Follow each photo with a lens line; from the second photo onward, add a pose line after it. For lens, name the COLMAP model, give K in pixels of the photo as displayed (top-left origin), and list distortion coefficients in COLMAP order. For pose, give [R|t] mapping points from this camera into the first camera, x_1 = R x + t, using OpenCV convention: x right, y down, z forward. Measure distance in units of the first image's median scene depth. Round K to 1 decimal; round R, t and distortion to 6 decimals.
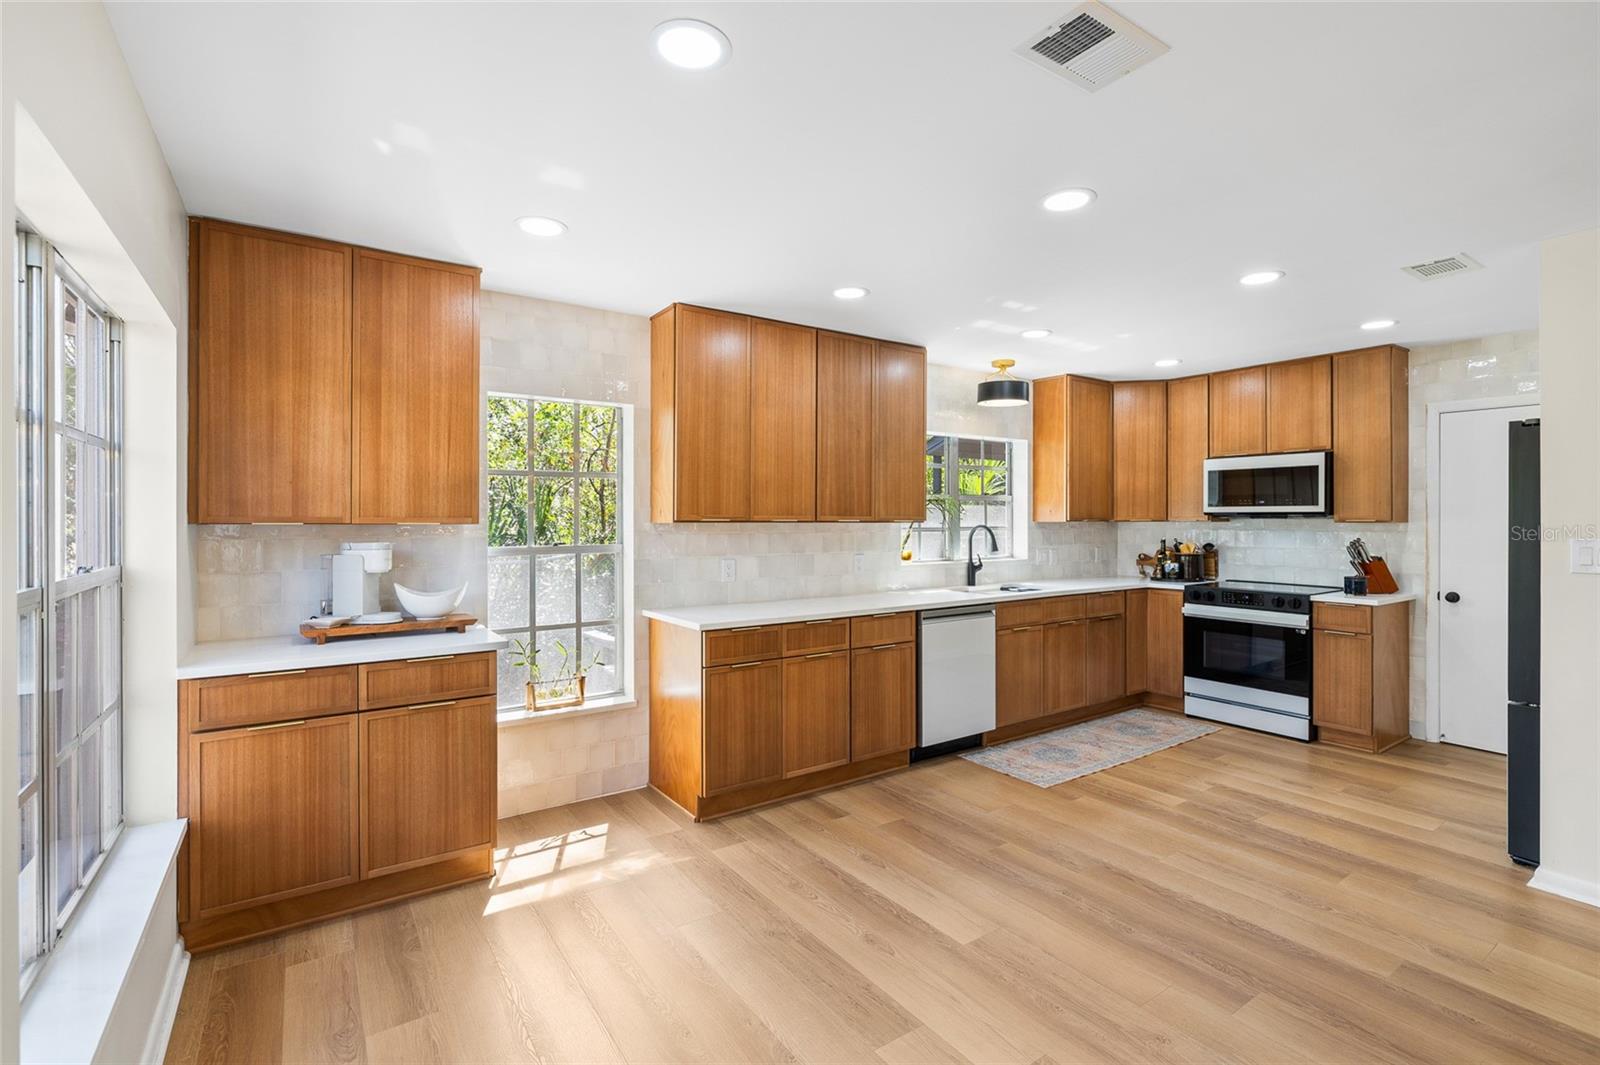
lens RADIAL K [[728.3, 0, 800.9], [0, 728.3, 521.7], [0, 0, 1]] dist [-0.001951, 0.000224]
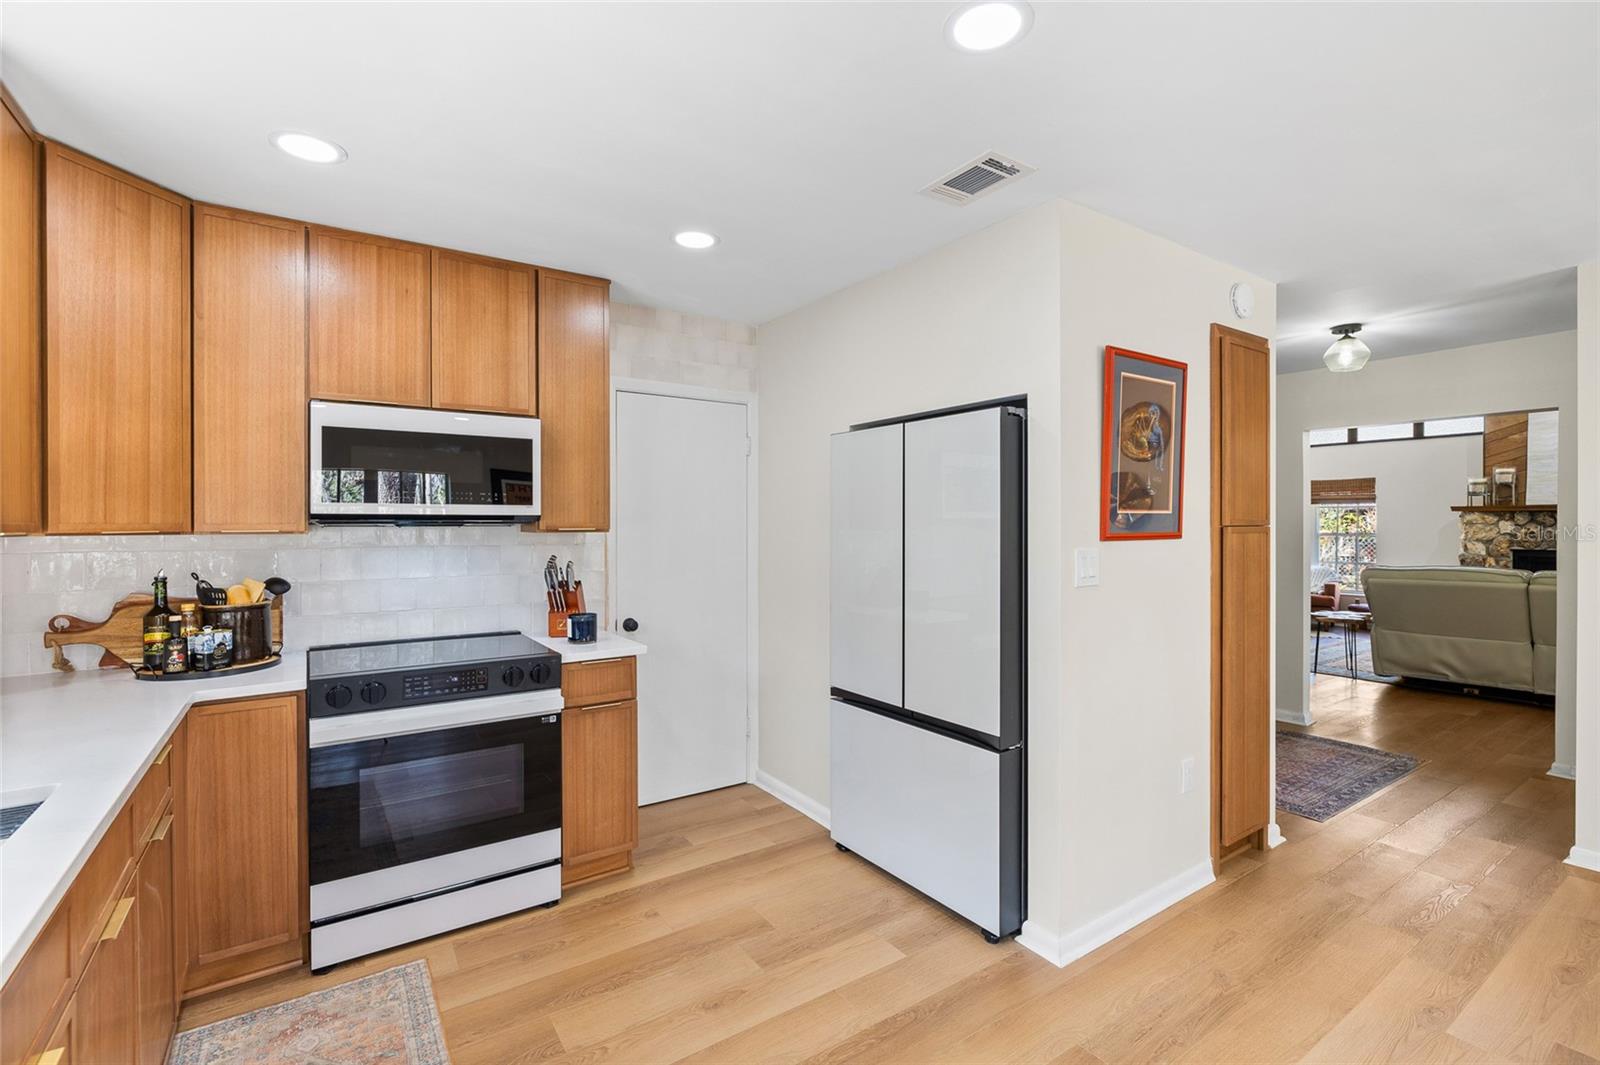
lens RADIAL K [[716.5, 0, 798.6], [0, 716.5, 525.6], [0, 0, 1]] dist [-0.003837, 0.000450]
pose [[0.007463, -0.002347, 0.999969, 0.120288], [0.006272, 0.999978, 0.002300, -0.005513], [-0.999952, 0.006255, 0.007477, 0.856688]]
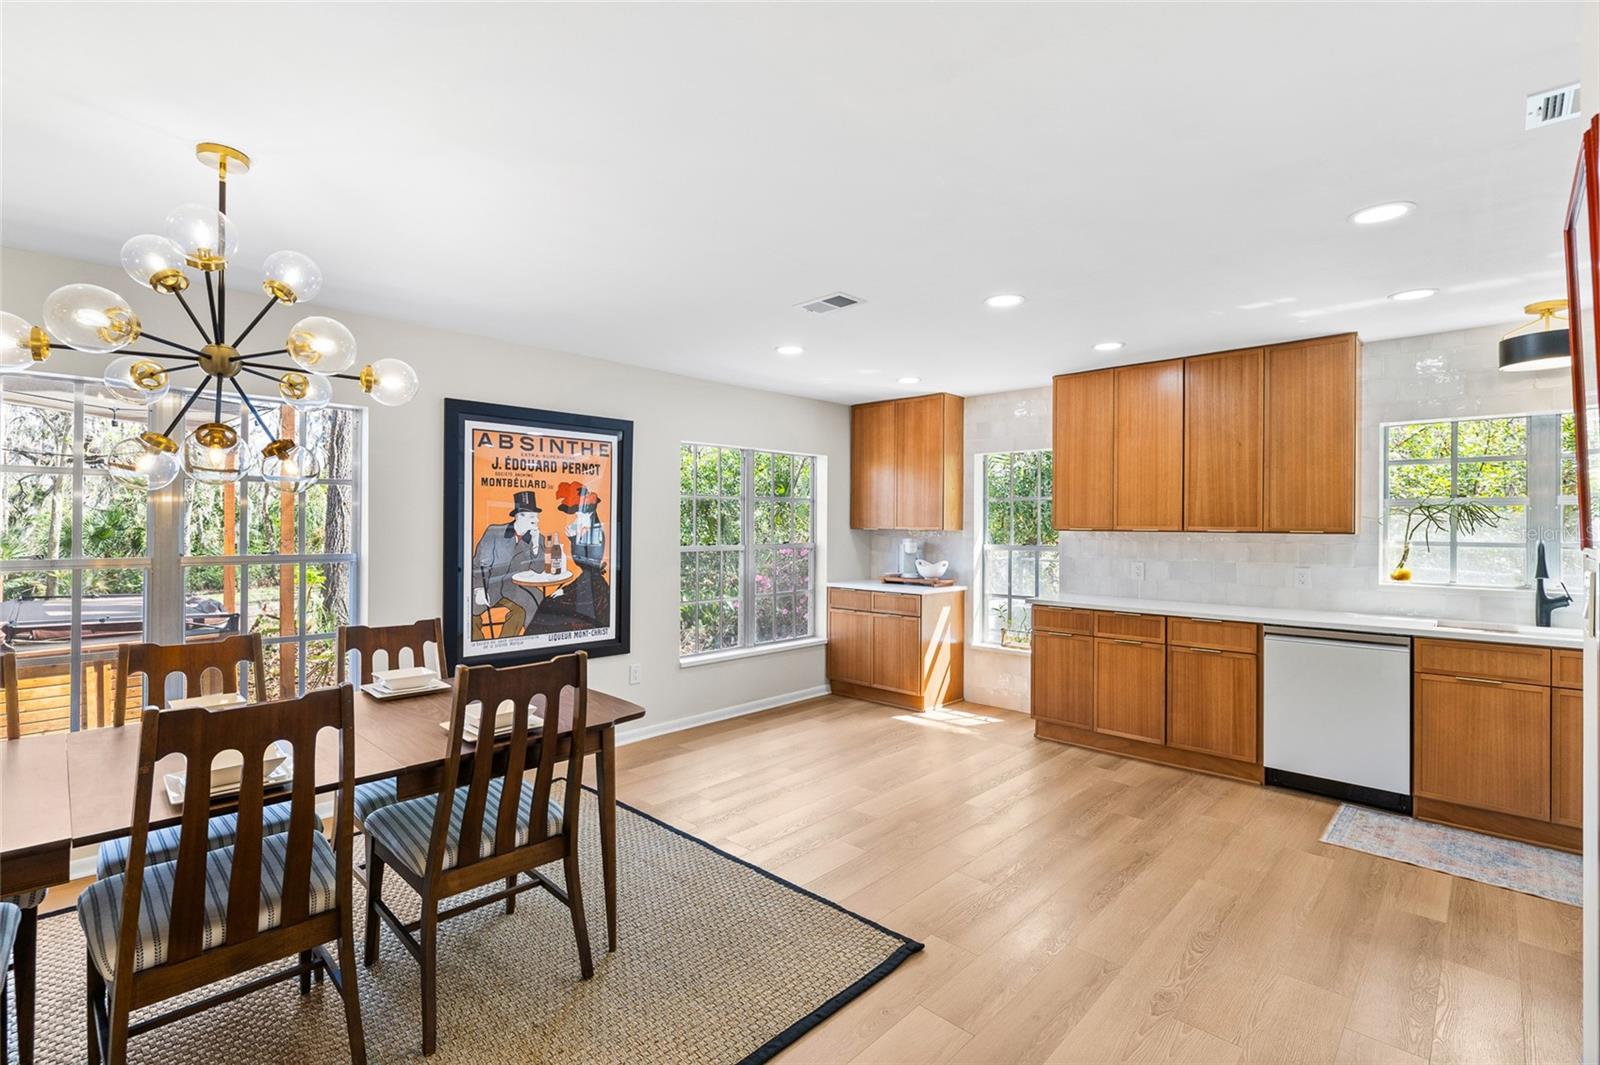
lens RADIAL K [[728.3, 0, 800.9], [0, 728.3, 521.7], [0, 0, 1]] dist [-0.001951, 0.000224]
pose [[0.203893, -0.004398, -0.978983, 0.955169], [-0.010501, 0.999923, -0.006679, -0.001264], [0.978937, 0.011642, 0.203831, 0.194514]]
